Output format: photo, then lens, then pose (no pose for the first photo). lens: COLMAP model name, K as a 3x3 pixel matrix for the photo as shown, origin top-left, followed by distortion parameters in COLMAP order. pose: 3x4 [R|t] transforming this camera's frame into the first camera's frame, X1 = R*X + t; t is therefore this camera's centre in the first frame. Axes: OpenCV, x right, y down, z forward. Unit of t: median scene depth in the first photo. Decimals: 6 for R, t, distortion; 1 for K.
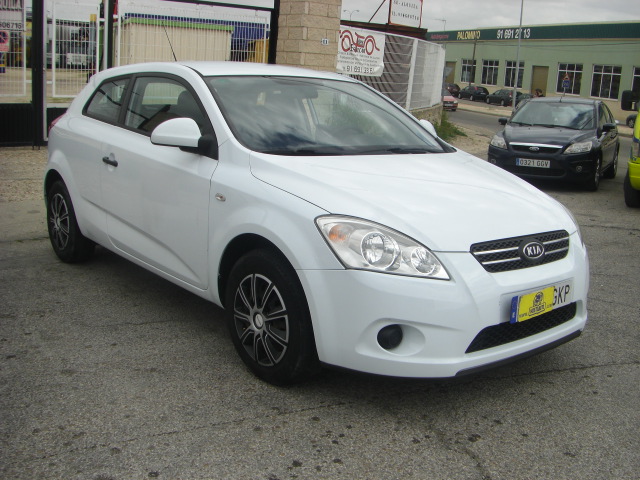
lens RADIAL K [[732.9, 0, 321.0], [0, 732.9, 257.2], [0, 0, 1]] dist [-0.141651, 0.021260]
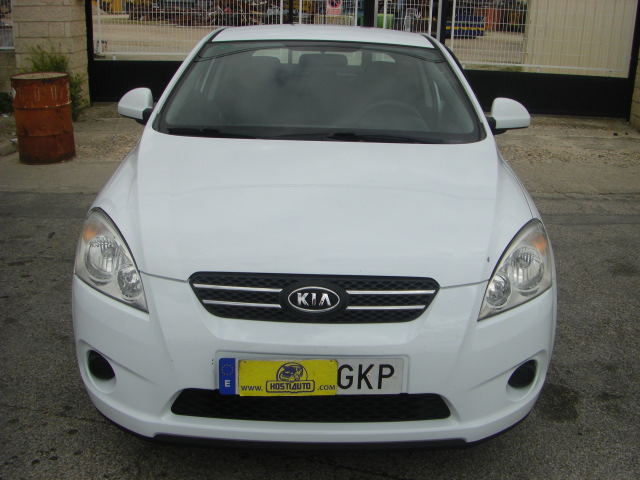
lens RADIAL K [[726.3, 0, 339.4], [0, 726.3, 242.7], [0, 0, 1]] dist [-0.185596, 0.125312]
pose [[0.783051, 0.156698, -0.601894, 0.700768], [-0.139955, 0.987316, 0.074961, -0.112829], [0.606006, 0.025540, 0.795050, 0.487789]]
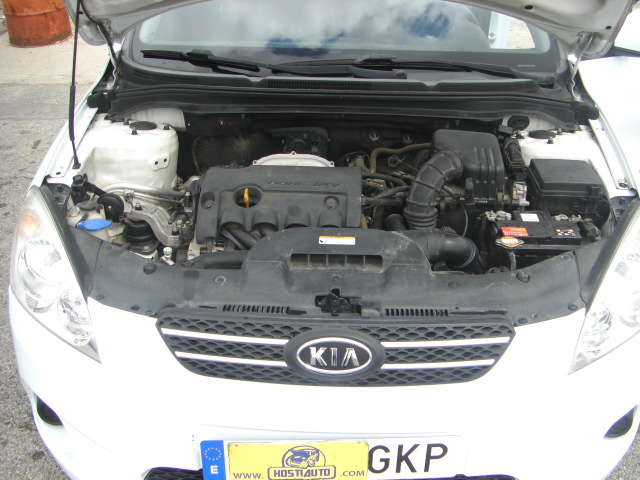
lens RADIAL K [[726.3, 0, 339.4], [0, 726.3, 242.7], [0, 0, 1]] dist [-0.185596, 0.125312]
pose [[0.761909, 0.277781, -0.585092, 0.541094], [-0.132677, 0.951141, 0.278796, -0.203139], [0.633949, -0.134789, 0.761538, 0.666532]]
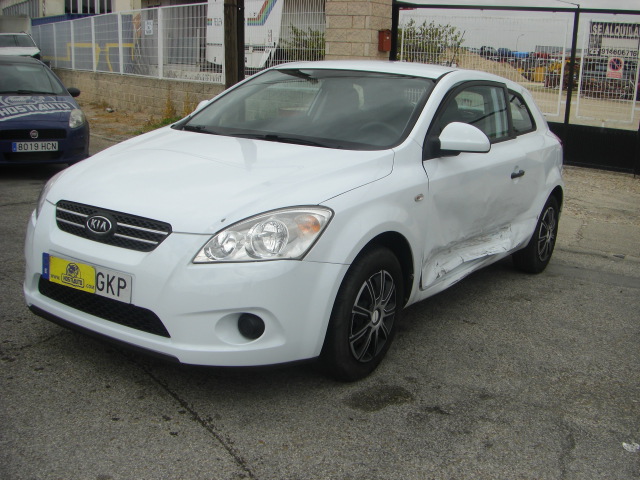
lens RADIAL K [[726.3, 0, 339.4], [0, 726.3, 242.7], [0, 0, 1]] dist [-0.185596, 0.125312]
pose [[0.307000, 0.183248, -0.933901, 1.257815], [-0.268077, 0.958205, 0.099892, -0.163081], [0.913174, 0.219690, 0.343293, 0.972238]]
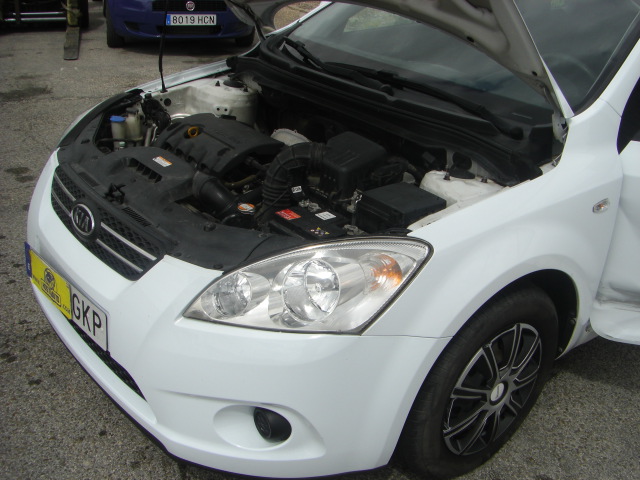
lens RADIAL K [[726.3, 0, 339.4], [0, 726.3, 242.7], [0, 0, 1]] dist [-0.185596, 0.125312]
pose [[0.011057, 0.377976, -0.925749, 0.876366], [-0.303027, 0.883537, 0.357122, -0.279715], [0.952918, 0.276578, 0.124307, 1.141444]]
